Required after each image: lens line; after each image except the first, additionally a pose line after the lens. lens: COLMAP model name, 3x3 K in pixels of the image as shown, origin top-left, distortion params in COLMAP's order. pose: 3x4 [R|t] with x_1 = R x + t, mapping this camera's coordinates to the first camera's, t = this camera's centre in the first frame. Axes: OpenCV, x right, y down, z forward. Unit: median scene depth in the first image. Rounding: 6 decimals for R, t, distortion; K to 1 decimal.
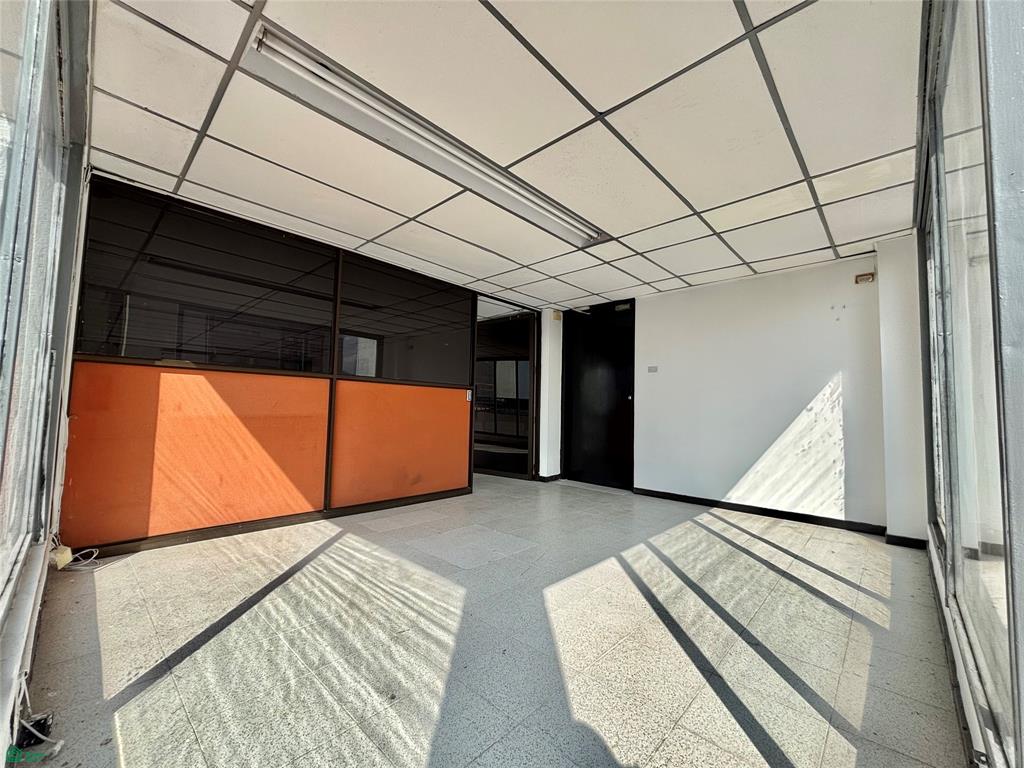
lens RADIAL K [[407.5, 0, 512.0], [0, 407.5, 384.0], [0, 0, 1]] dist [0.001359, 0.000112]
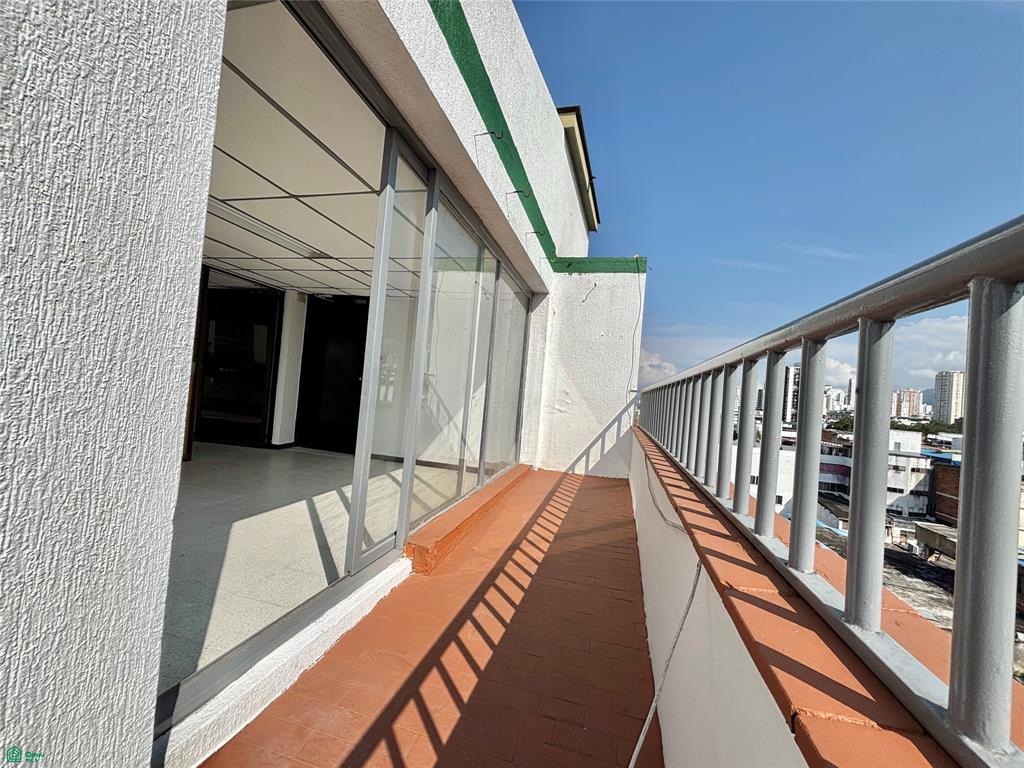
lens RADIAL K [[411.3, 0, 512.0], [0, 411.3, 384.0], [0, 0, 1]] dist [0.000534, 0.000109]
pose [[0.867438, 0.062045, 0.493662, 0.125862], [-0.097823, 0.994096, 0.046947, -0.081544], [-0.487835, -0.089015, 0.868386, -0.431203]]
